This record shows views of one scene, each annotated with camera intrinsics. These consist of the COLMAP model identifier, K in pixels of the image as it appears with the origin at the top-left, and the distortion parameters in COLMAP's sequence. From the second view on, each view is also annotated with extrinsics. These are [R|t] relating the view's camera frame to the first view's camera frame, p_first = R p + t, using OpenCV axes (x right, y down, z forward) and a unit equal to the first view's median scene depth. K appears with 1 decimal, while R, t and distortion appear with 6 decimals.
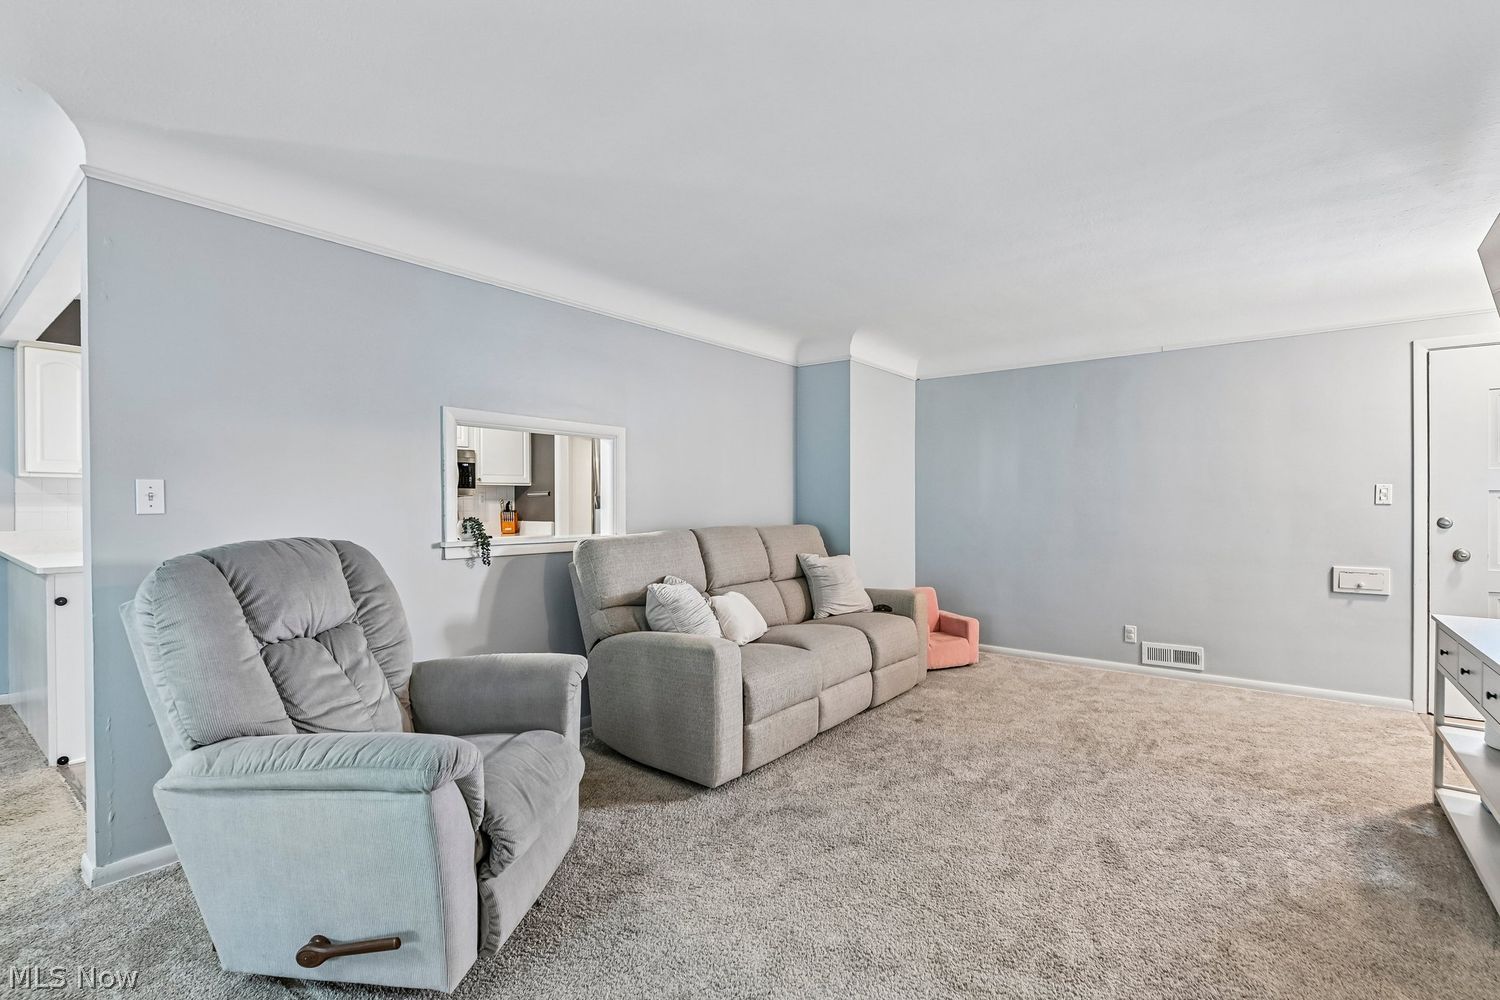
lens RADIAL K [[668.4, 0, 737.2], [0, 668.4, 508.5], [0, 0, 1]] dist [0.002263, -0.003266]
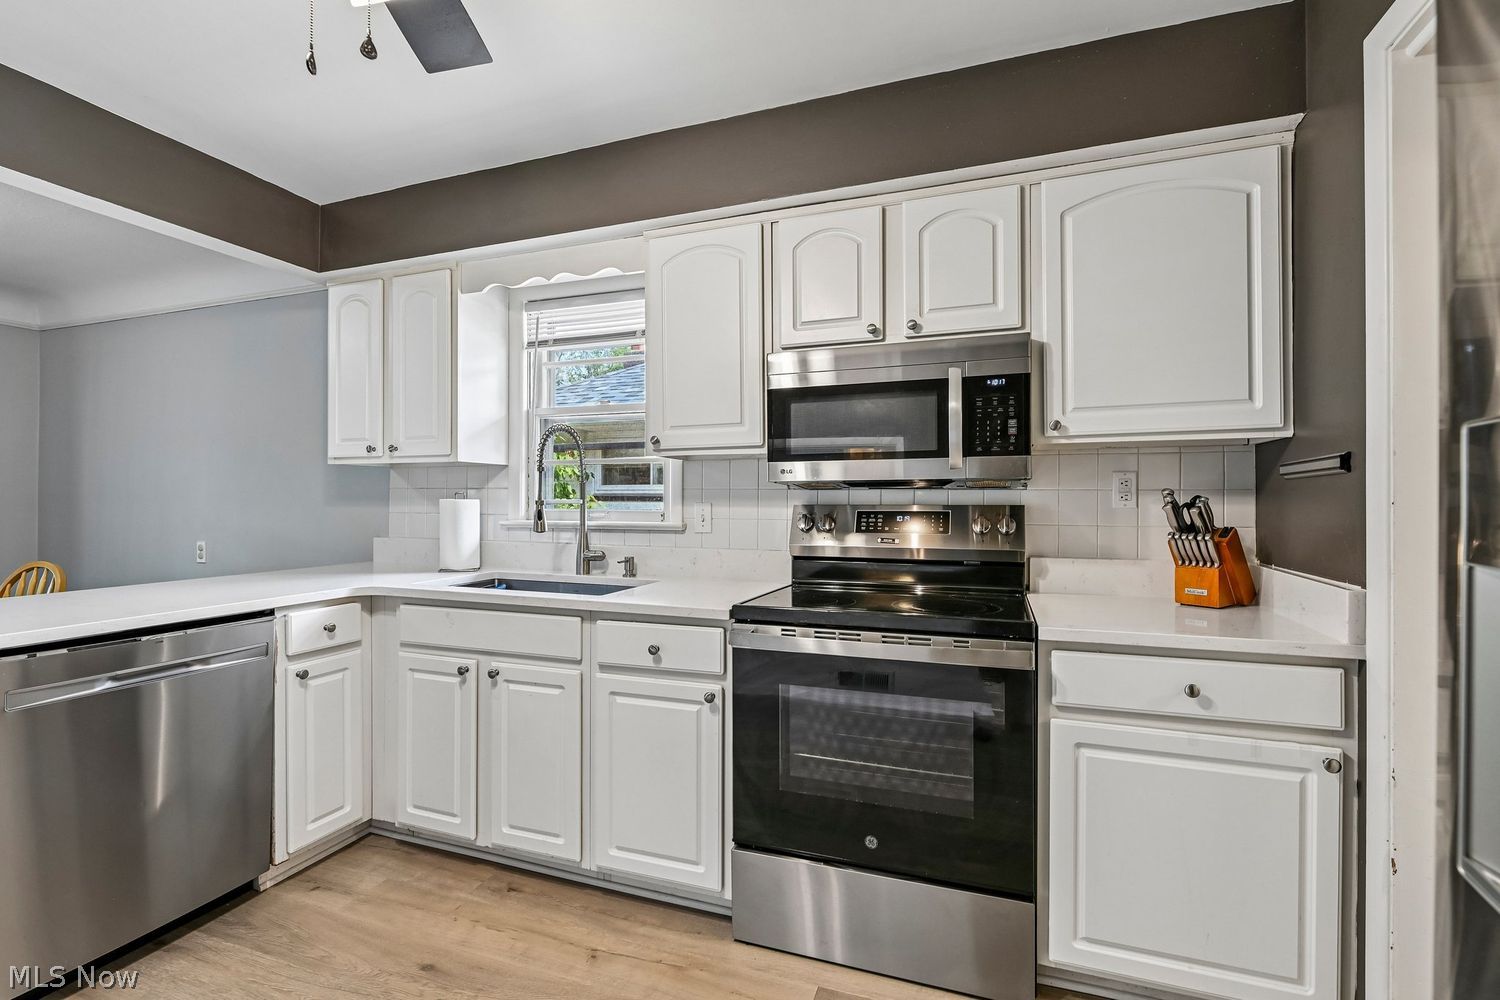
lens RADIAL K [[668.4, 0, 751.0], [0, 668.4, 498.1], [0, 0, 1]] dist [0.002263, -0.003266]
pose [[0.333162, -0.001396, -0.942869, -0.146297], [-0.007825, 0.999960, -0.004246, -0.008066], [0.942837, 0.008793, 0.333138, 0.776454]]
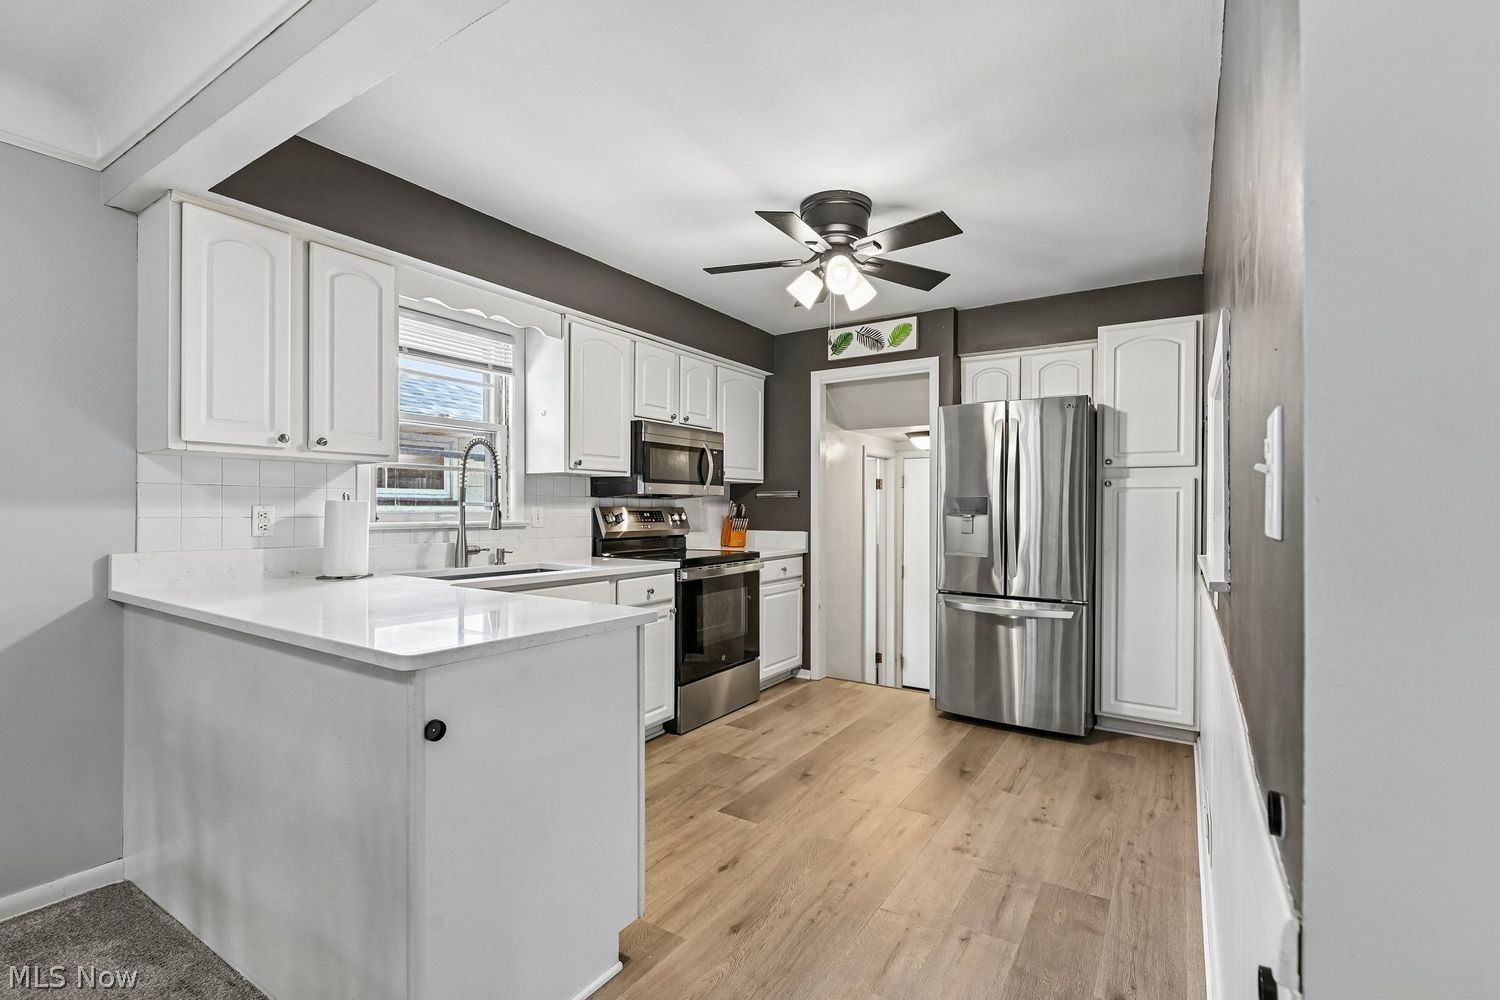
lens RADIAL K [[668.4, 0, 749.9], [0, 668.4, 507.5], [0, 0, 1]] dist [0.002263, -0.003266]
pose [[0.994429, 0.007052, 0.105172, -0.441657], [-0.006366, 0.999956, -0.006853, -0.001793], [-0.105216, 0.006146, 0.994430, 0.283043]]
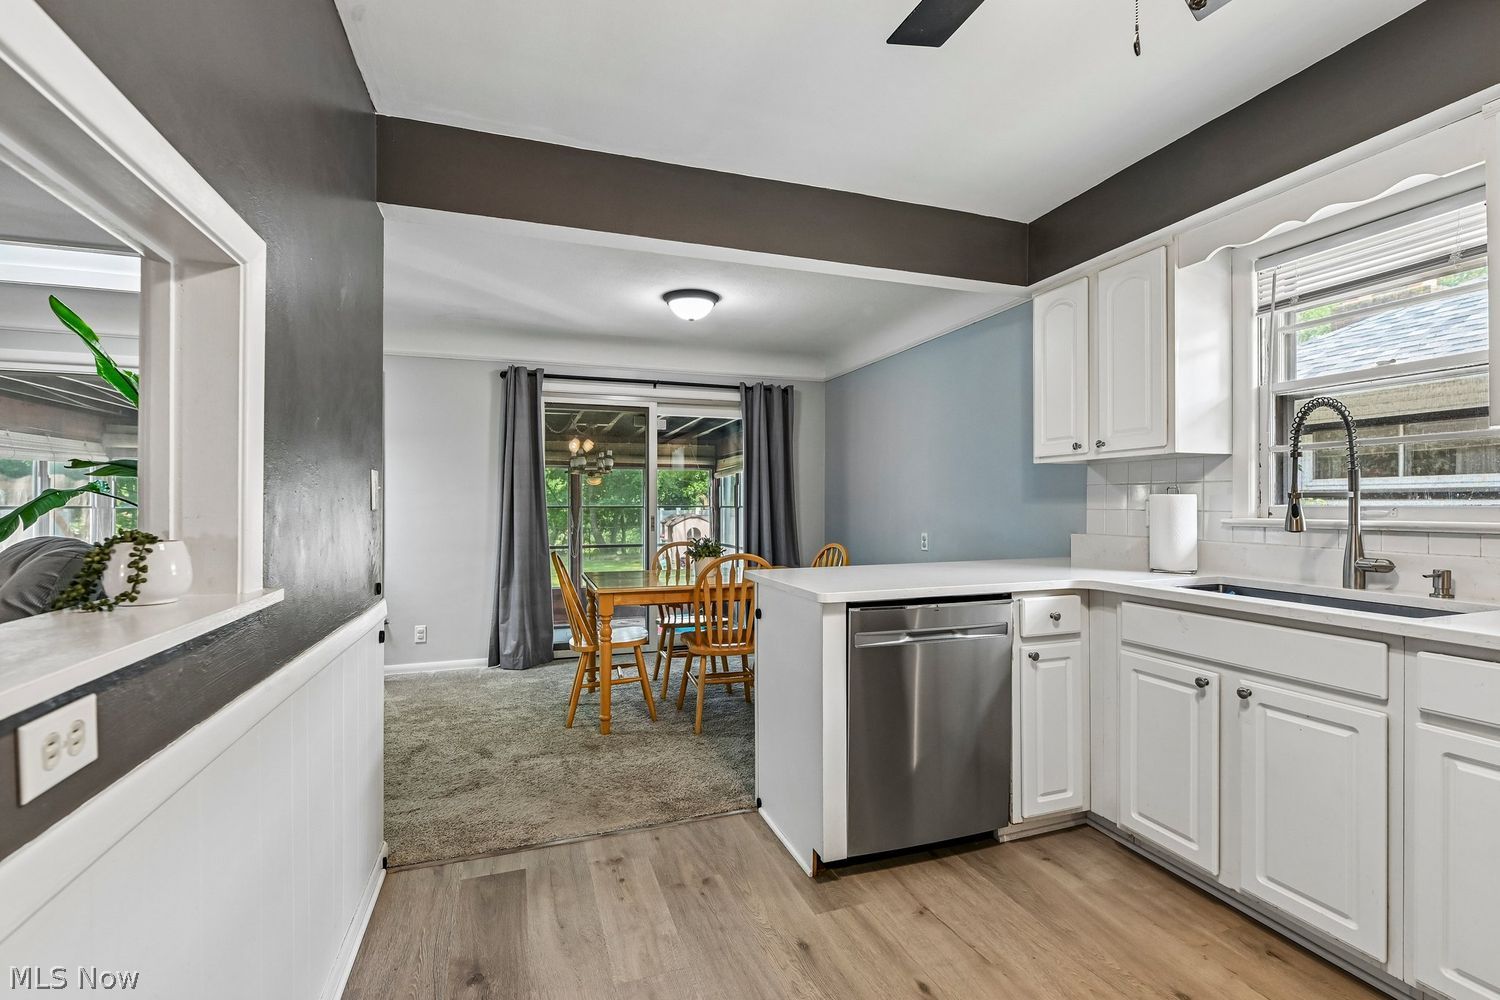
lens RADIAL K [[668.4, 0, 756.8], [0, 668.4, 501.5], [0, 0, 1]] dist [0.002263, -0.003266]
pose [[-0.515623, 0.000688, -0.856815, -0.149172], [-0.000065, 1.000000, 0.000842, -0.003392], [0.856815, 0.000489, -0.515623, 0.732905]]
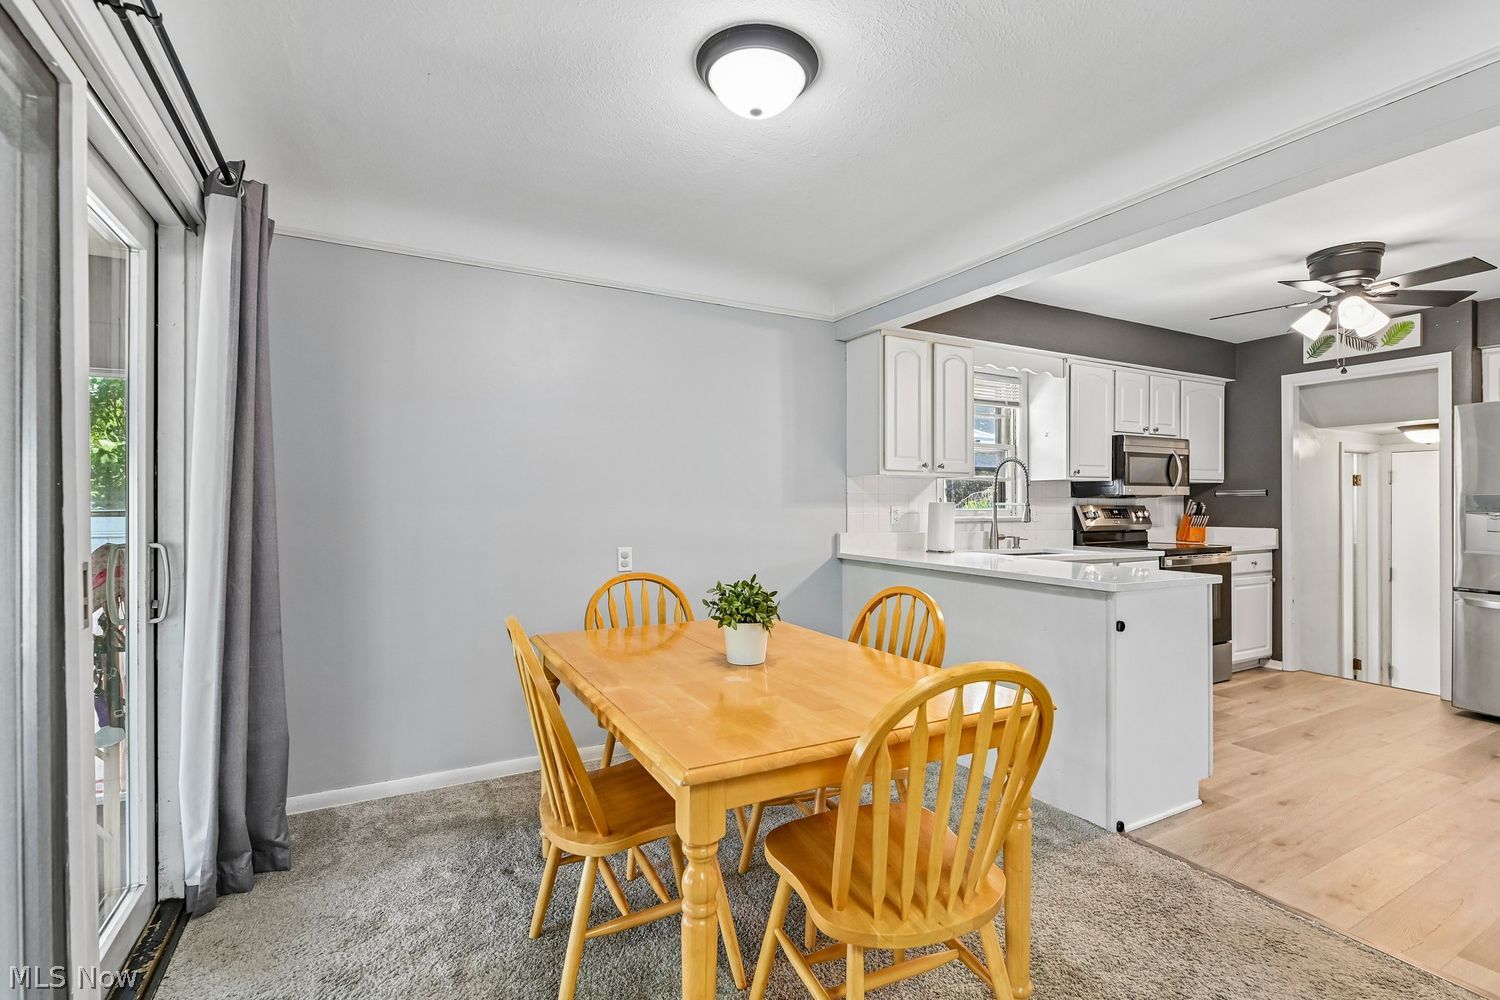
lens RADIAL K [[668.4, 0, 761.4], [0, 668.4, 502.7], [0, 0, 1]] dist [0.002263, -0.003266]
pose [[0.923302, 0.003423, -0.384058, -0.564330], [-0.006252, 0.999962, -0.006119, -0.001982], [0.384023, 0.008051, 0.923289, 0.050785]]
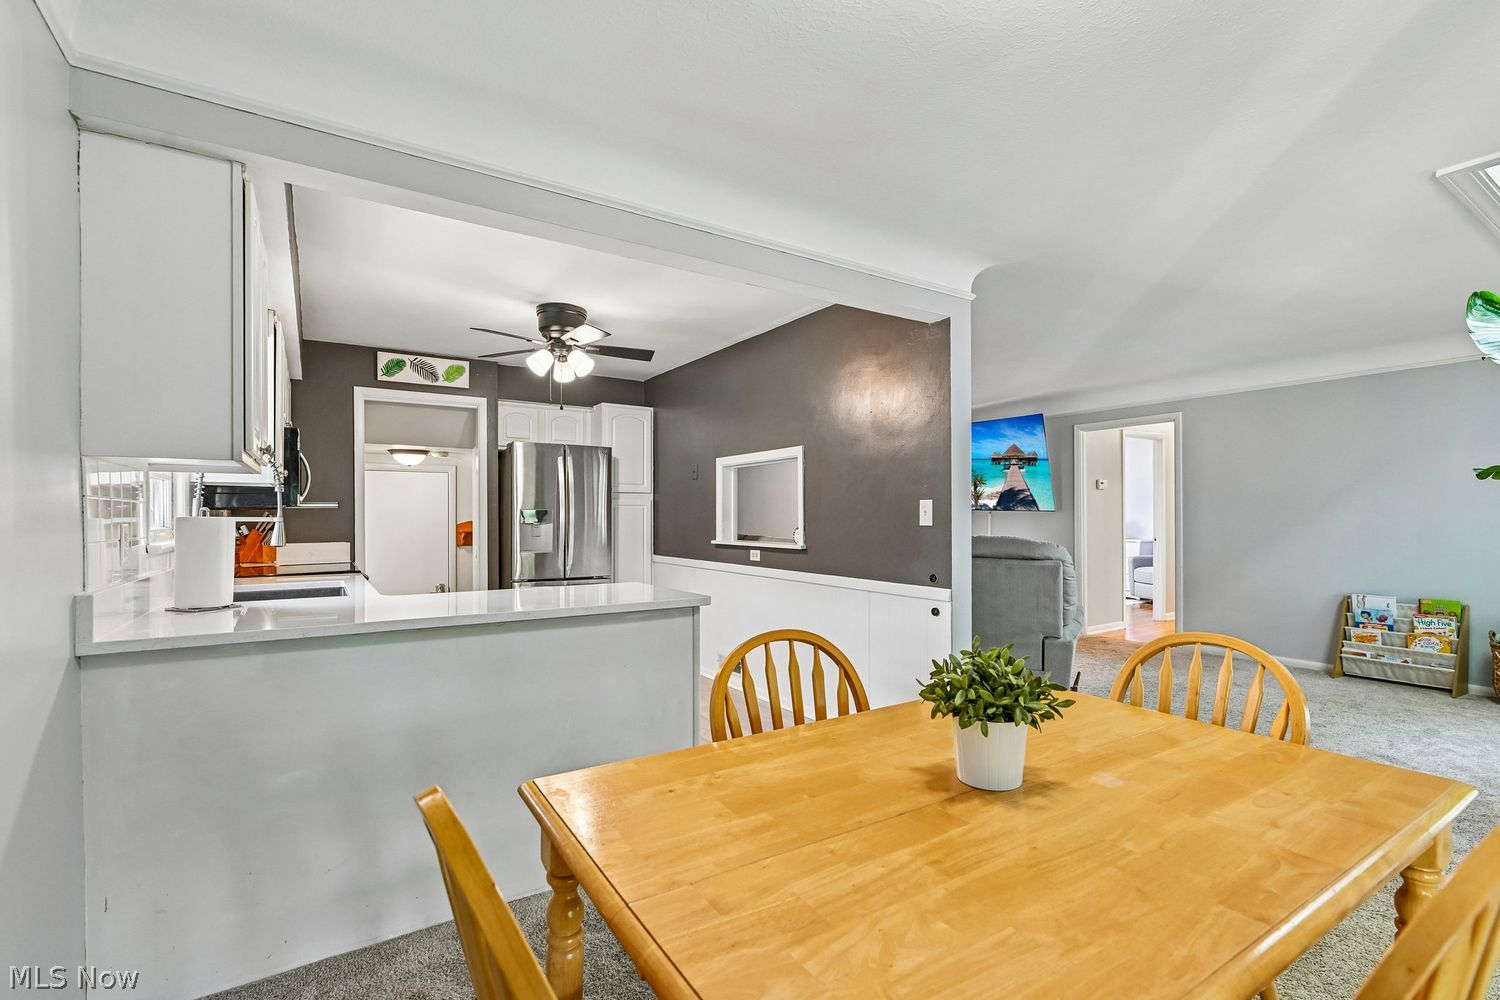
lens RADIAL K [[668.4, 0, 745.3], [0, 668.4, 520.4], [0, 0, 1]] dist [0.002263, -0.003266]
pose [[0.327975, -0.002700, 0.944683, -0.901393], [0.003729, 0.999992, 0.001564, -0.004596], [-0.944679, 0.003010, 0.327982, 0.345982]]
